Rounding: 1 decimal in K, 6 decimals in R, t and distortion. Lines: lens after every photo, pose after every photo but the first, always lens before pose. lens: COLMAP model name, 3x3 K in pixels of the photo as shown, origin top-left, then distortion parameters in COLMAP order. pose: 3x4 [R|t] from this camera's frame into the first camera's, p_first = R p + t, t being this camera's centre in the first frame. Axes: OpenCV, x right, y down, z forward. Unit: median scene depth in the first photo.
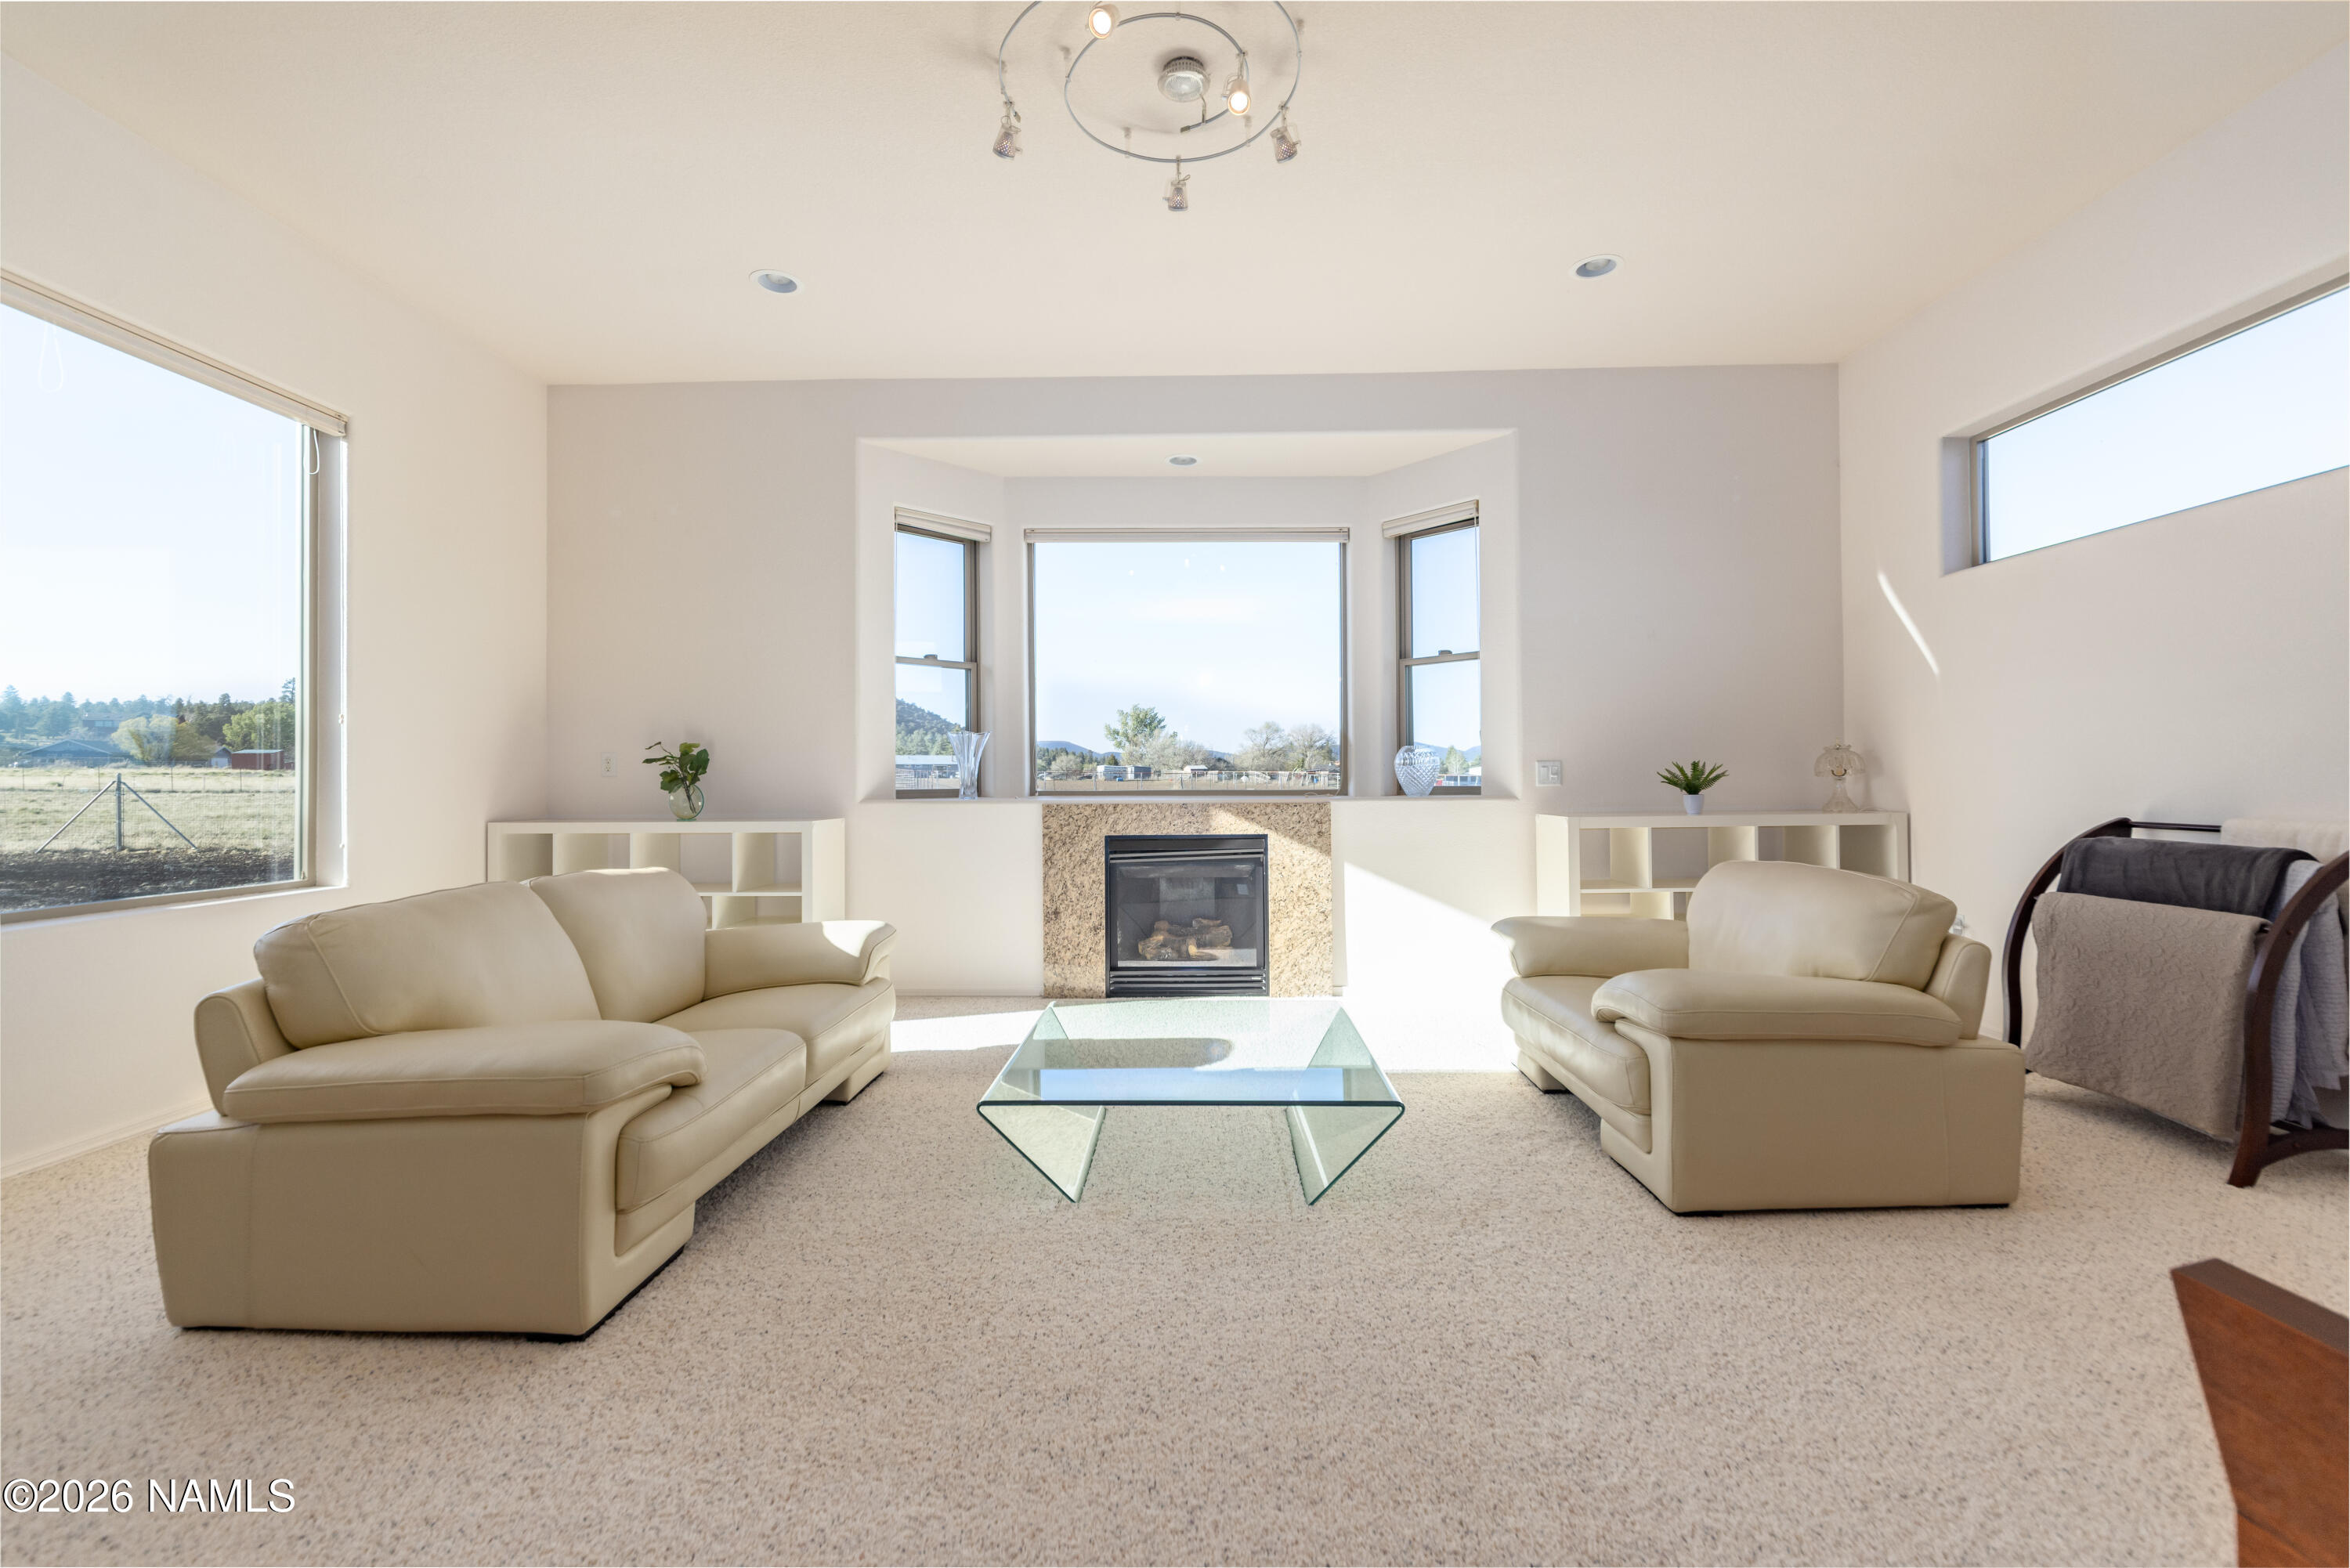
lens RADIAL K [[970.1, 0, 1175.0], [0, 970.1, 784.0], [0, 0, 1]] dist [-0.020367, -0.000088]
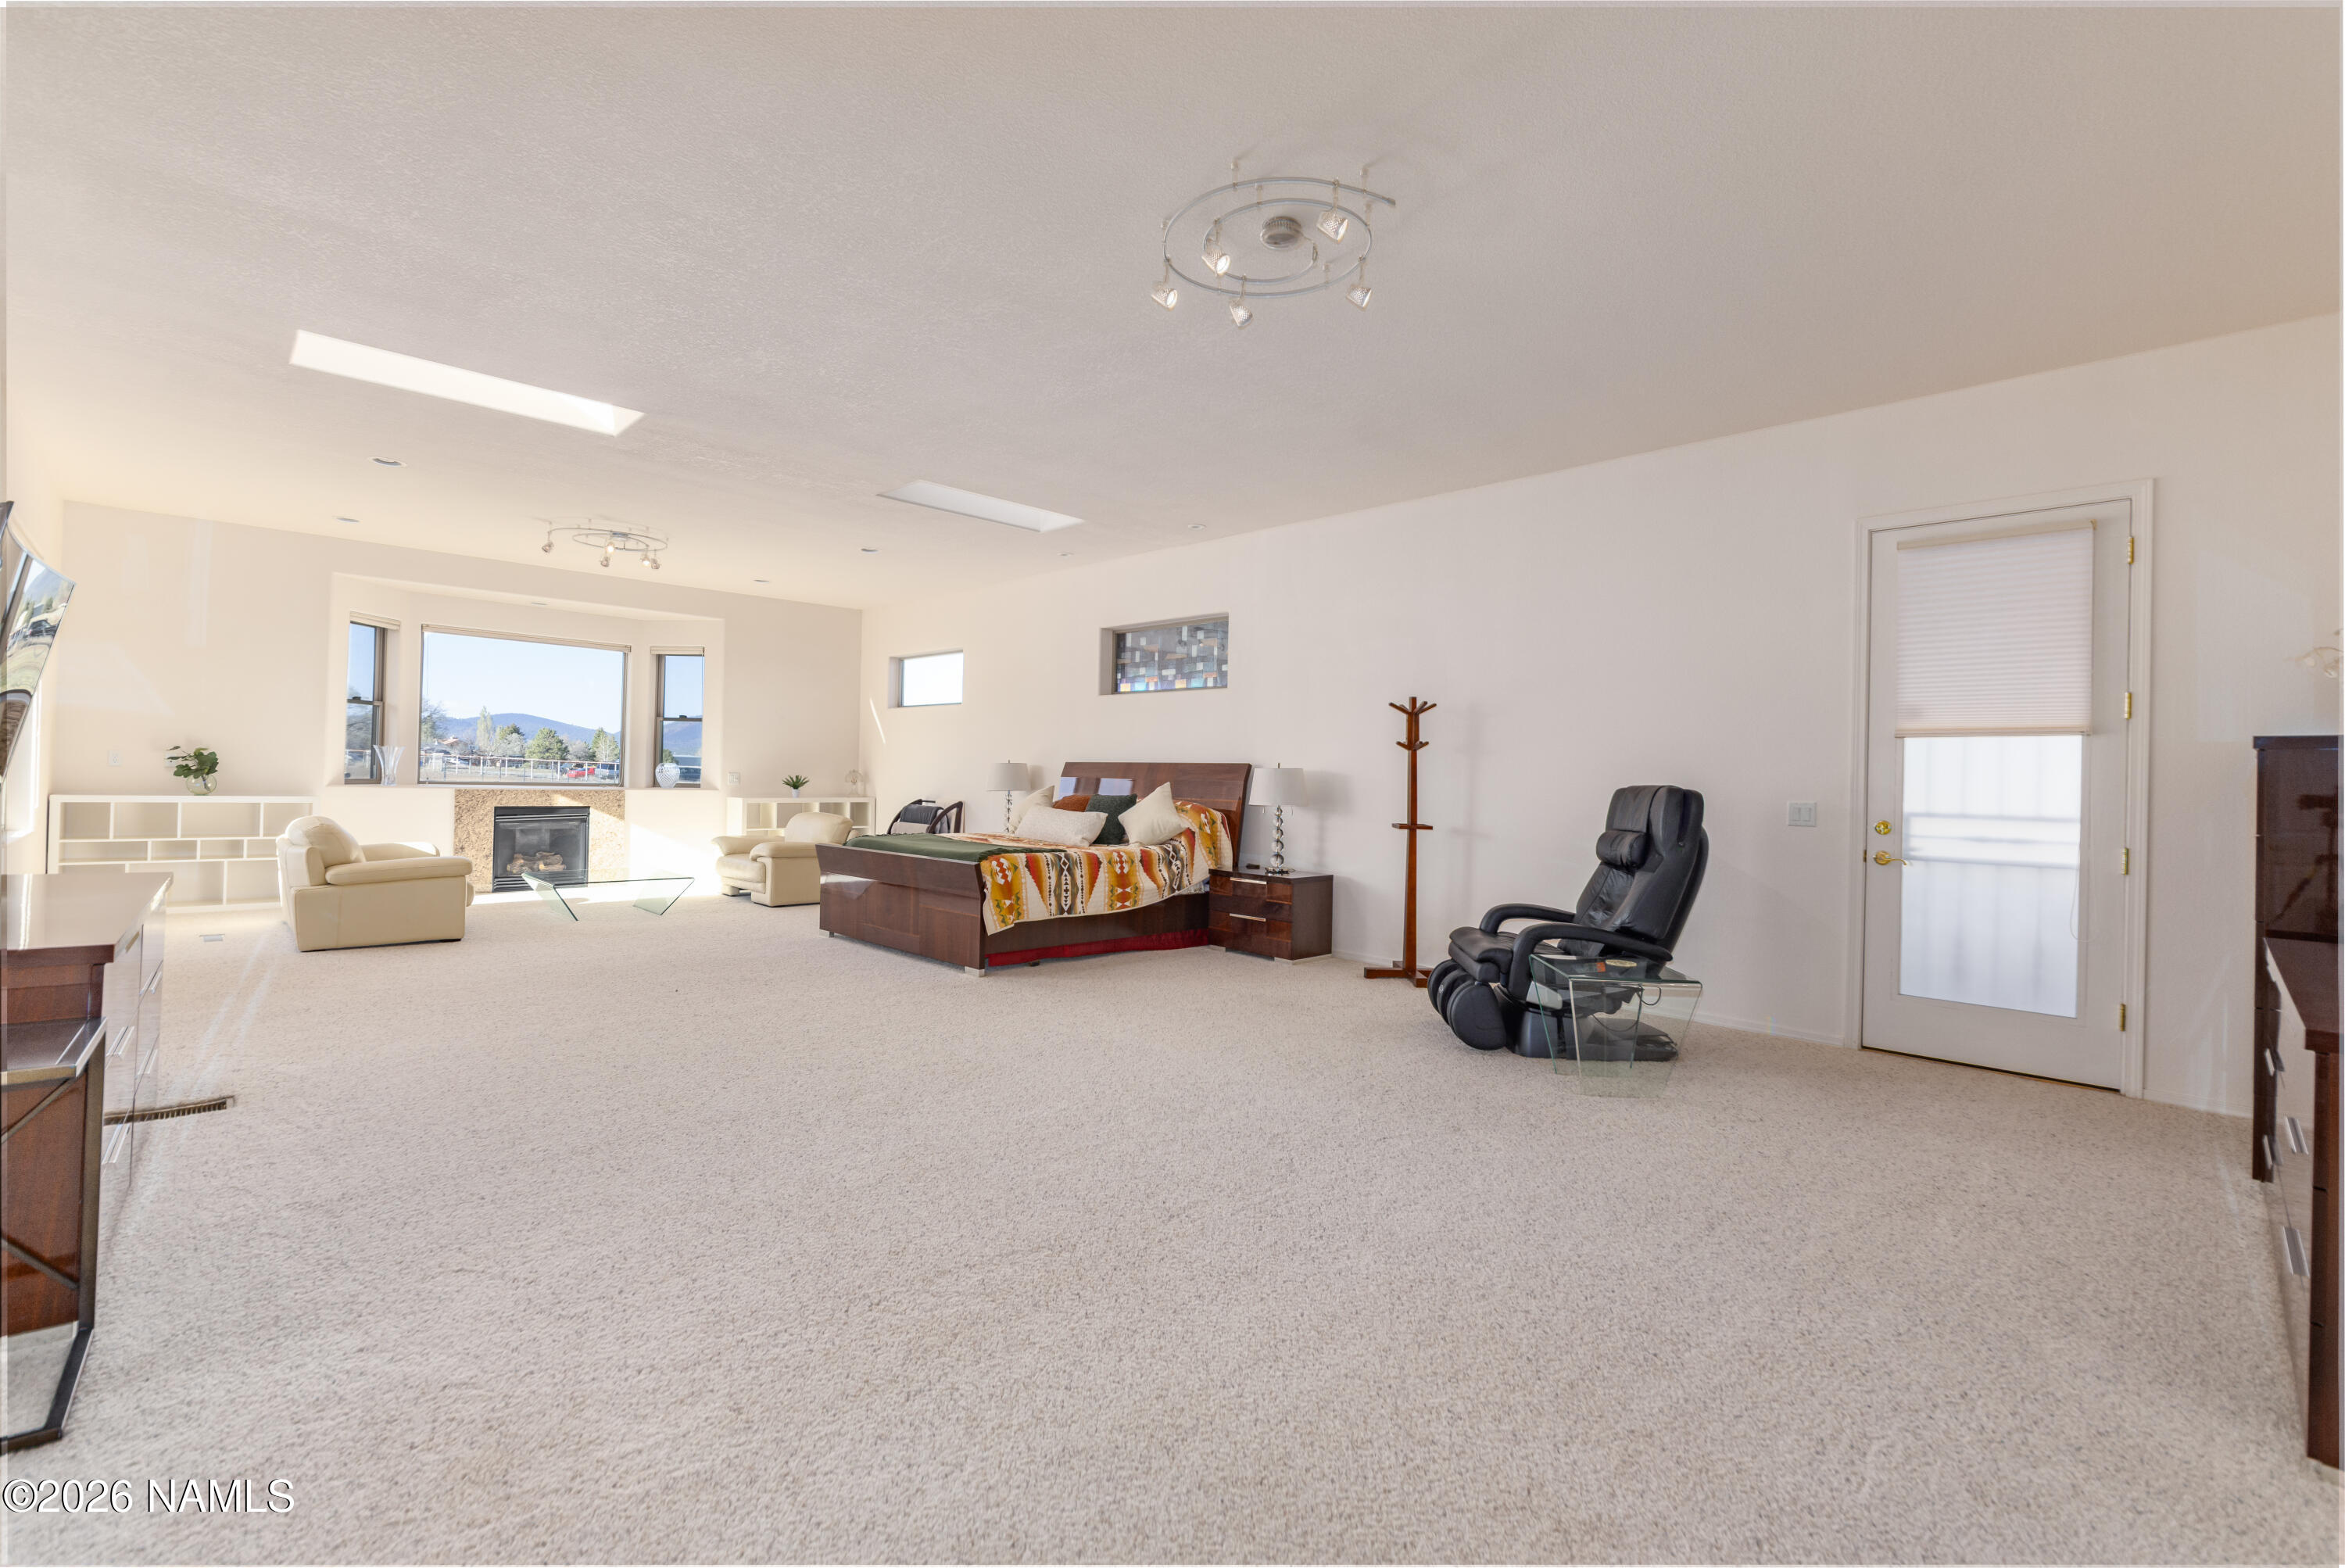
lens RADIAL K [[1033.1, 0, 1172.5], [0, 1033.1, 784.0], [0, 0, 1]] dist [0.000906, -0.000123]
pose [[0.706934, 0.019025, 0.707024, -0.561402], [-0.024436, 0.999698, -0.002468, -0.017102], [-0.706858, -0.015531, 0.707185, -1.347006]]
